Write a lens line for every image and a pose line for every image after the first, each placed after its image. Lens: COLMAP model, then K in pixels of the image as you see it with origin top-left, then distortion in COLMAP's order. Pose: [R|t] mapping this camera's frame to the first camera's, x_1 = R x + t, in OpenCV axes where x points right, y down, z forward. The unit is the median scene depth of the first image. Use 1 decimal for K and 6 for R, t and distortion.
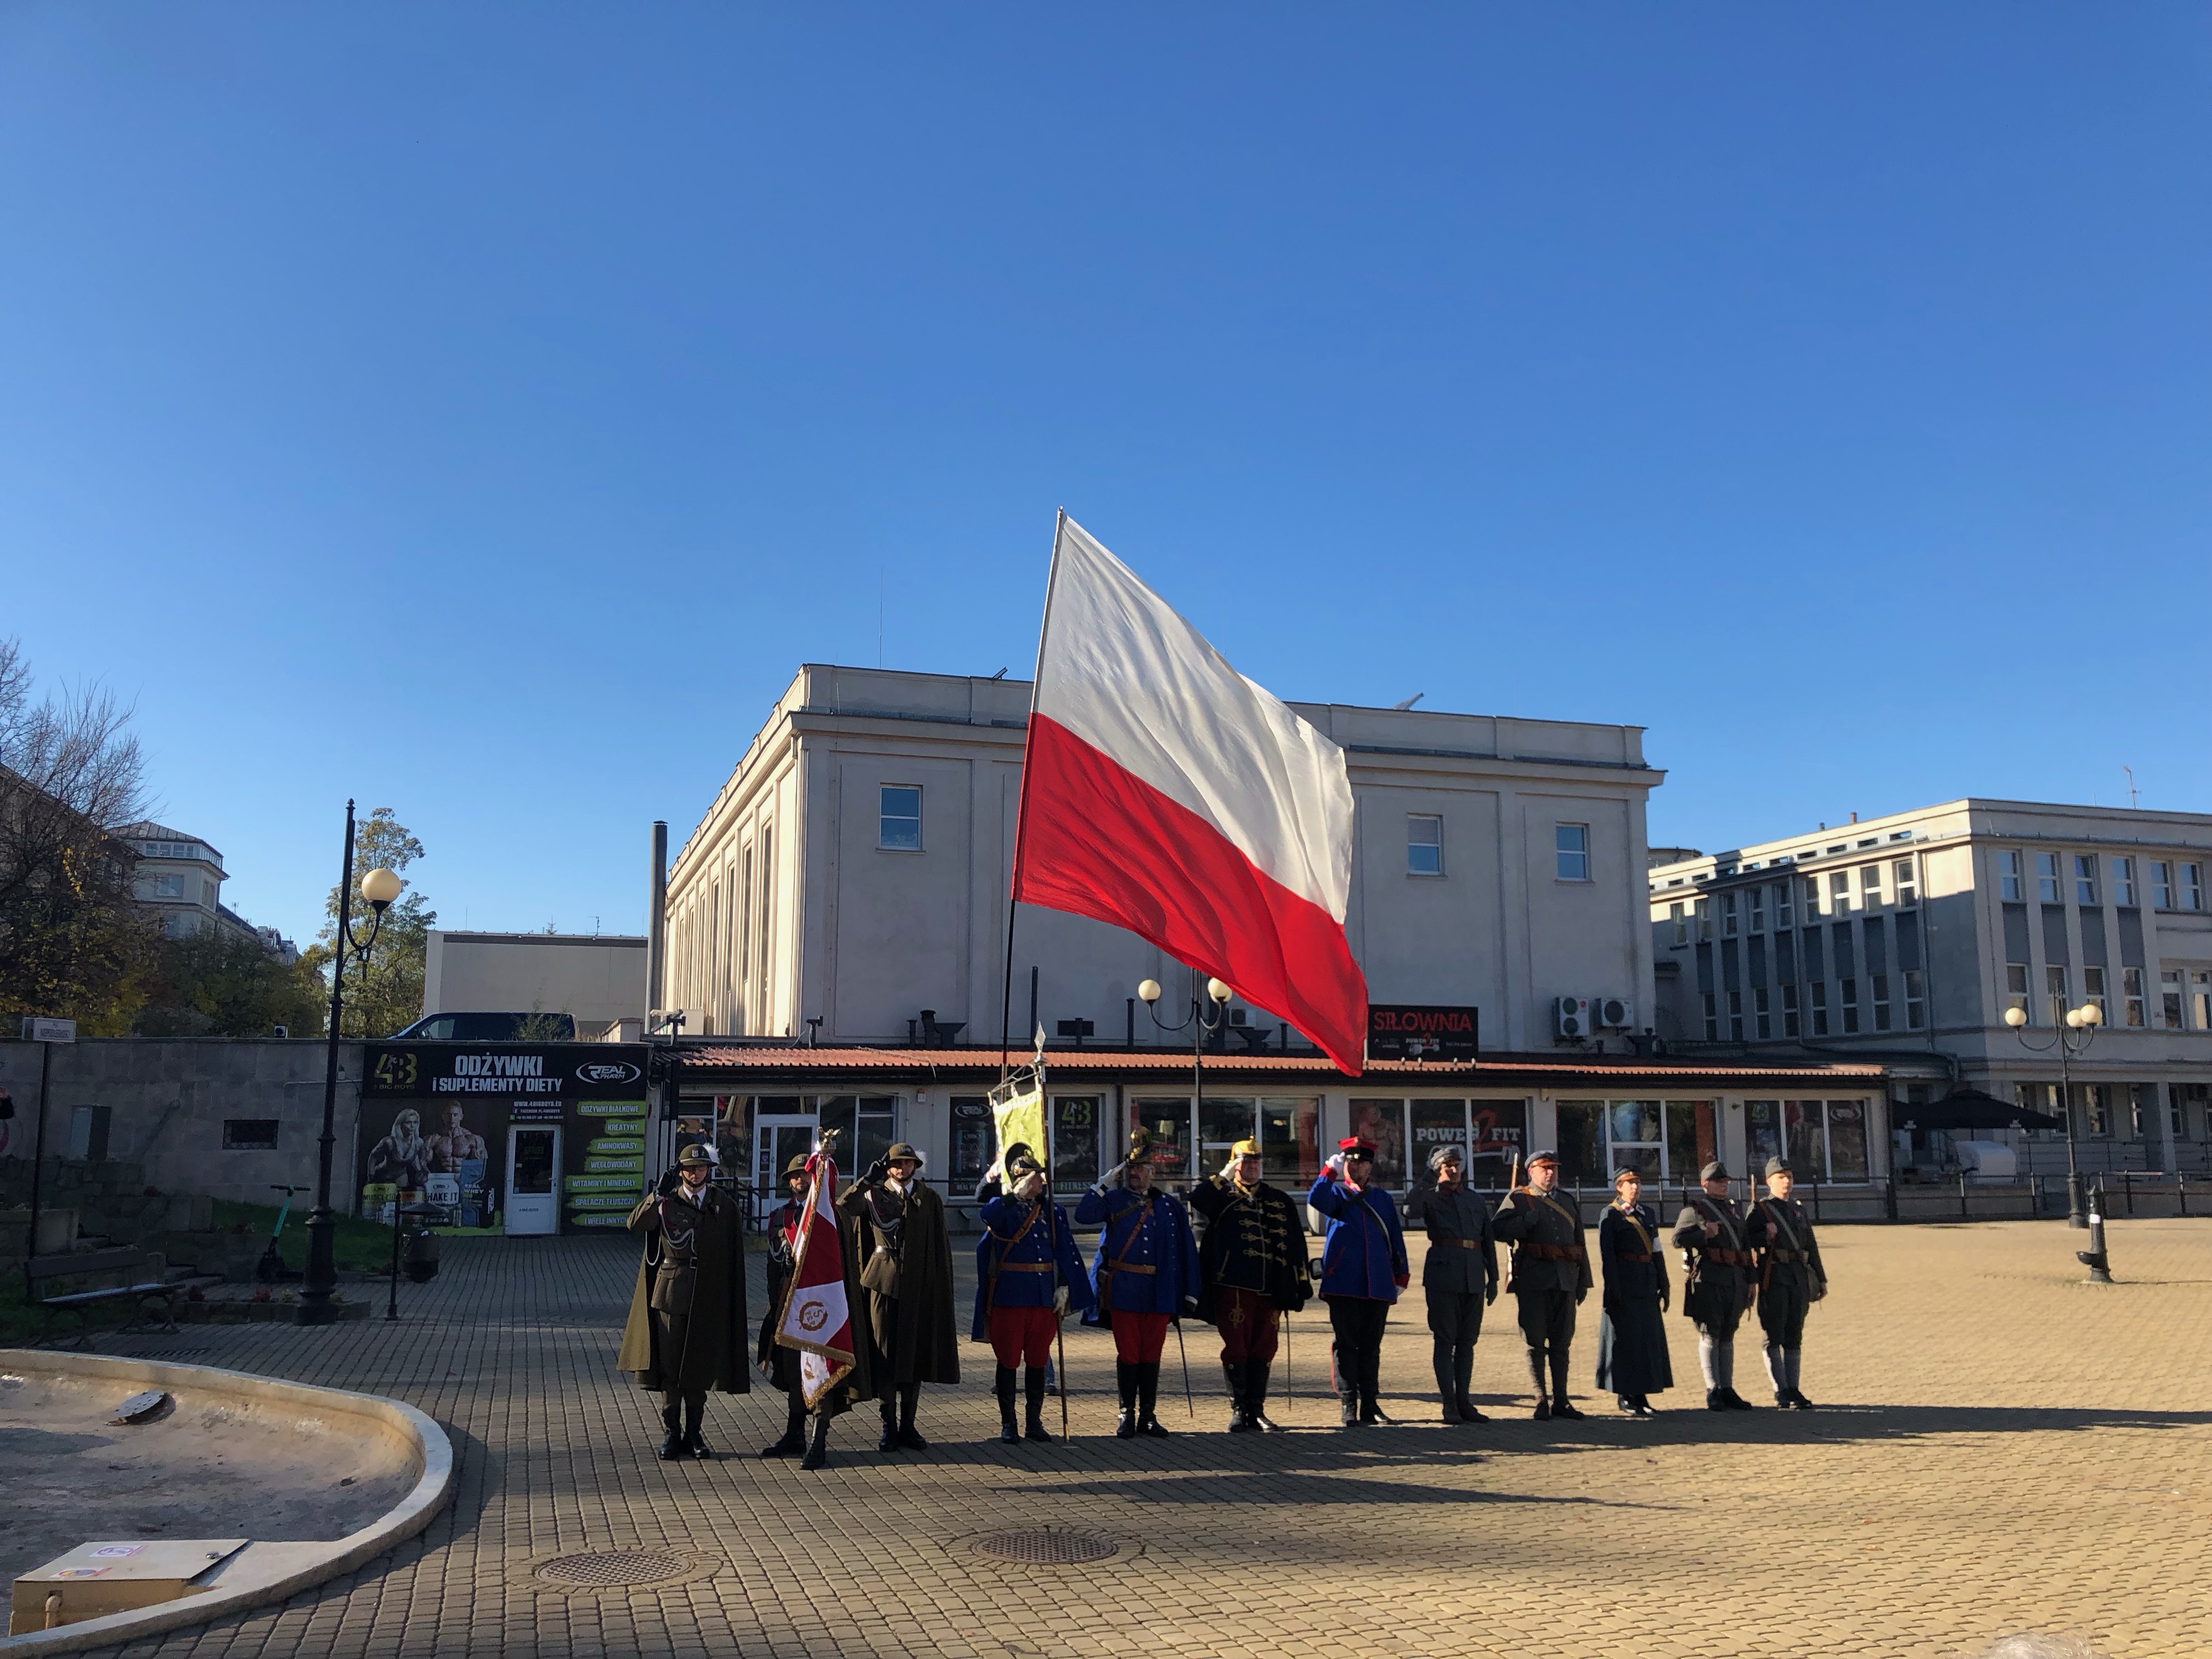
lens RADIAL K [[1789.7, 0, 1106.0], [0, 1789.7, 829.5], [0, 0, 1]] dist [0.073508, -0.185669]
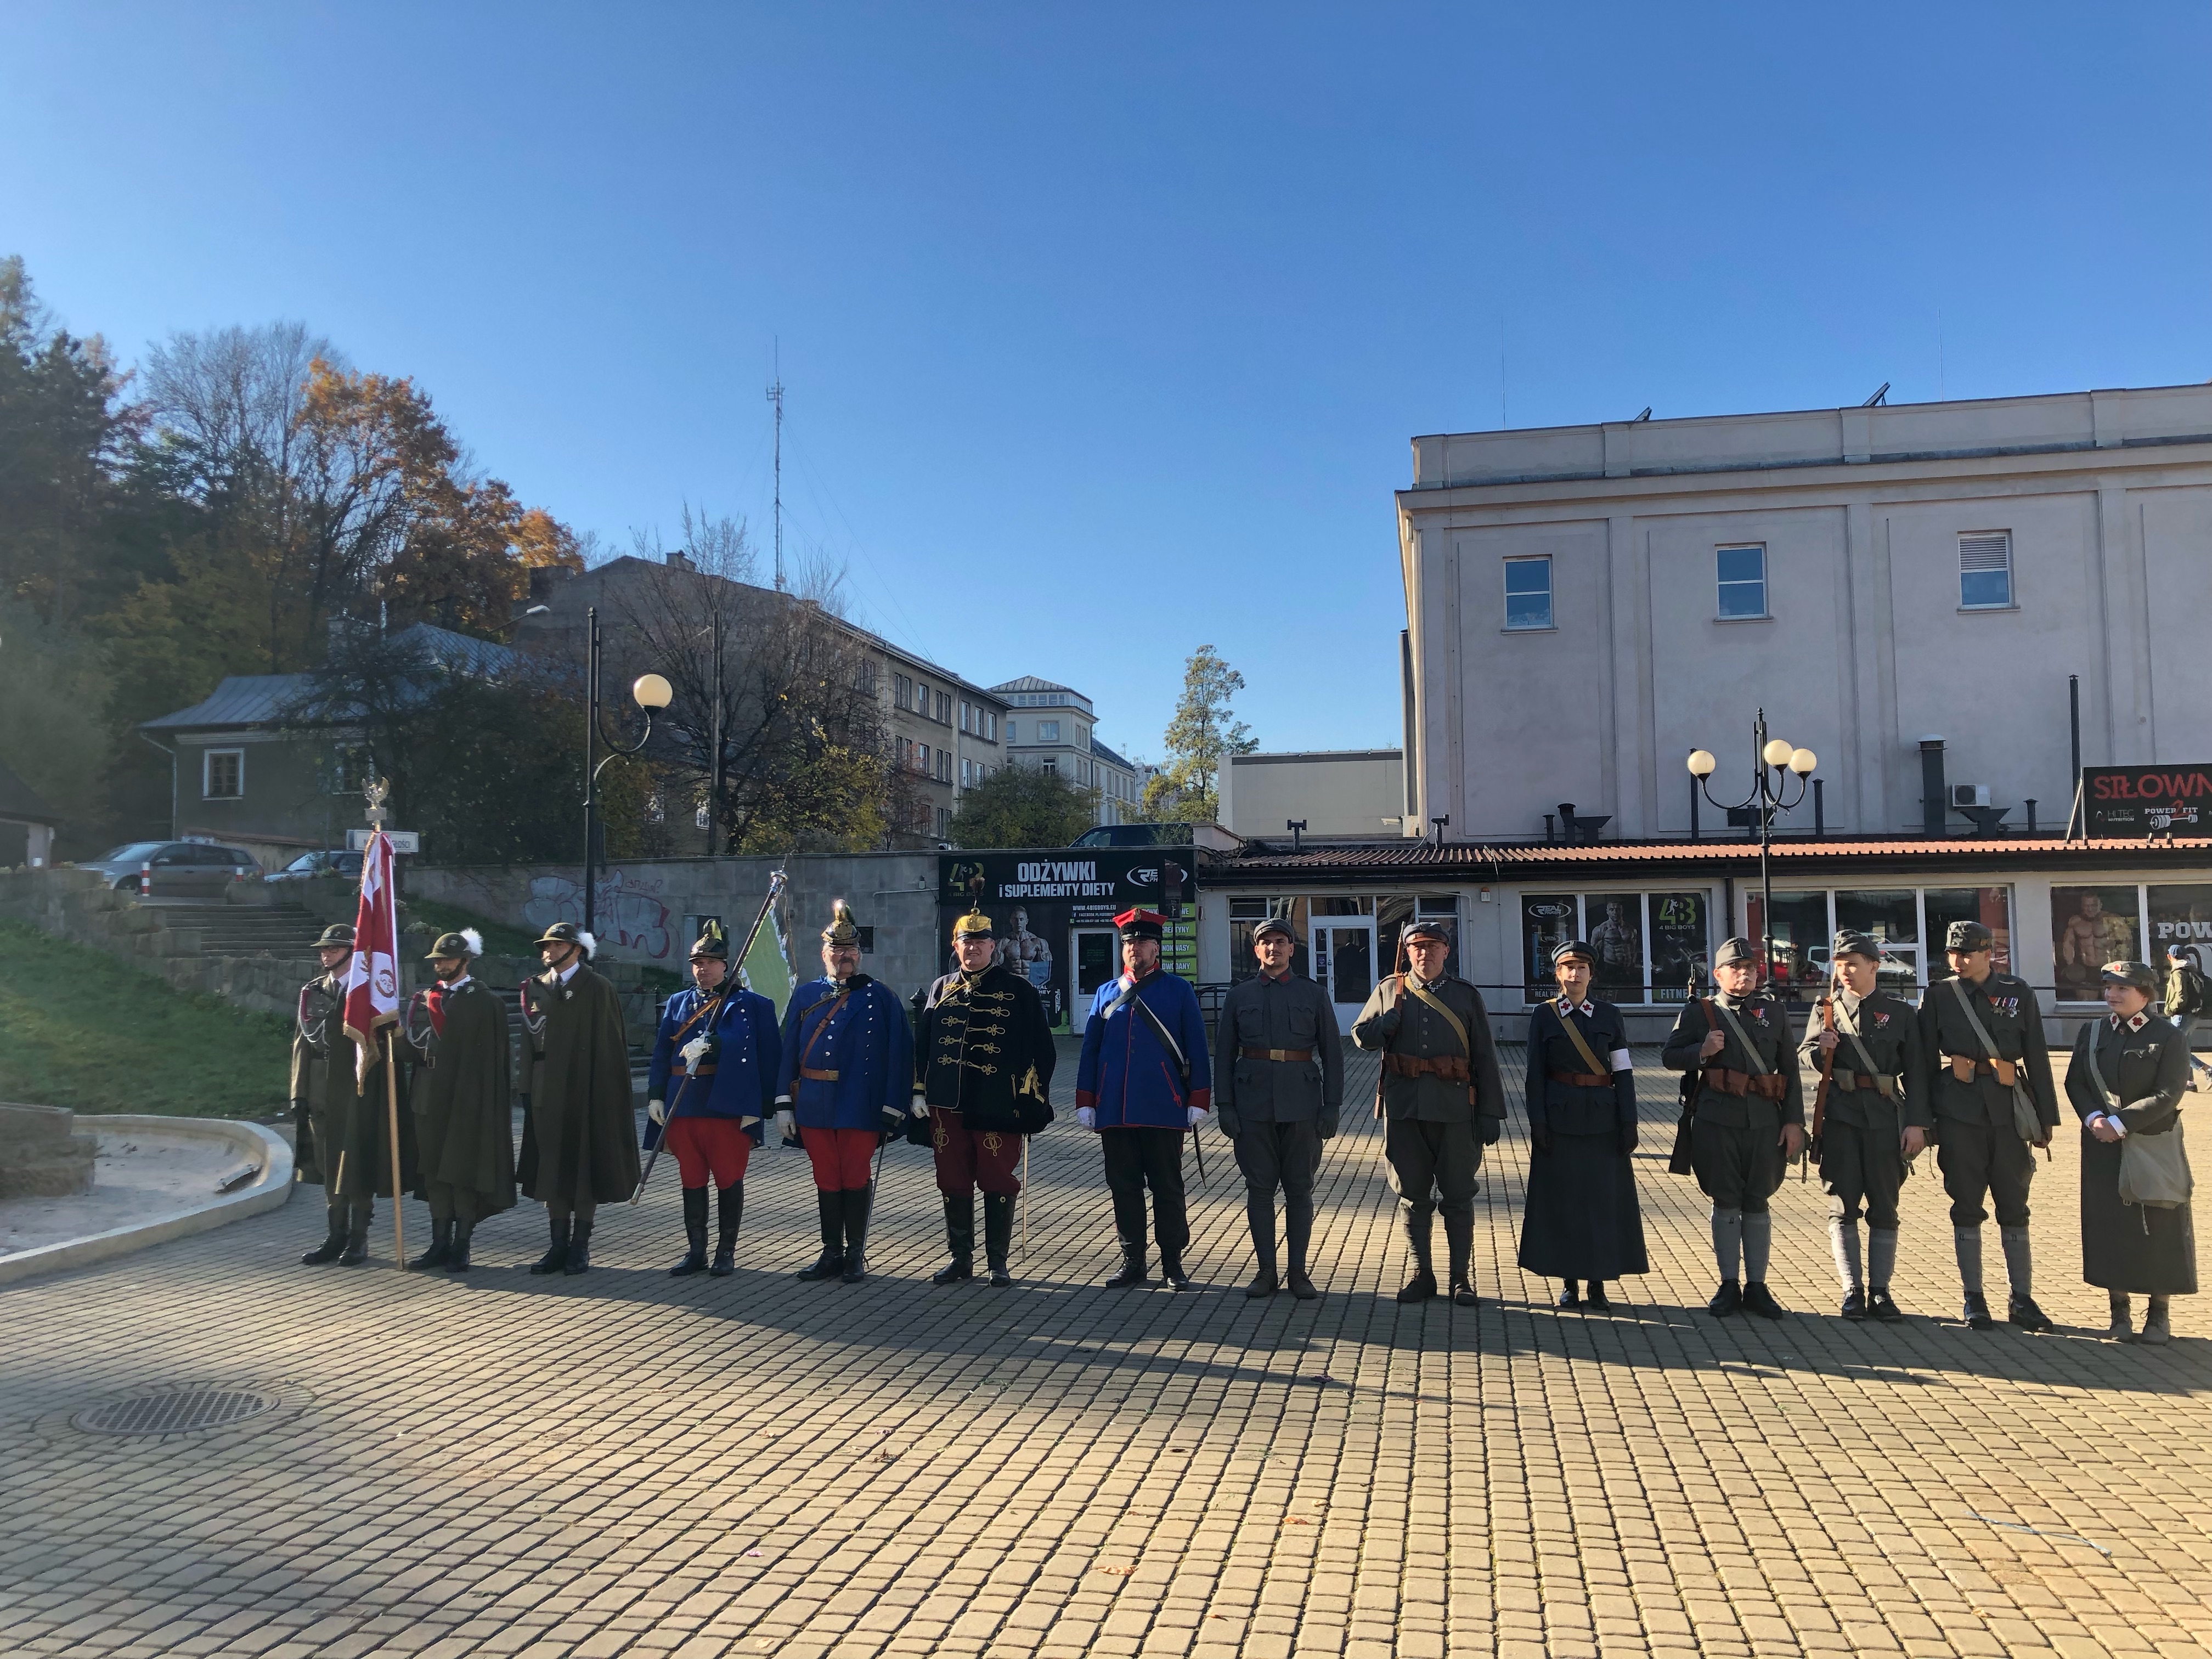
lens RADIAL K [[1765.2, 0, 1101.4], [0, 1765.2, 858.6], [0, 0, 1]] dist [-0.000269, -0.003116]
pose [[0.865784, -0.031552, -0.499422, 0.218518], [0.089555, 0.991668, 0.092599, 0.037953], [0.492340, -0.124896, 0.861396, 0.170312]]
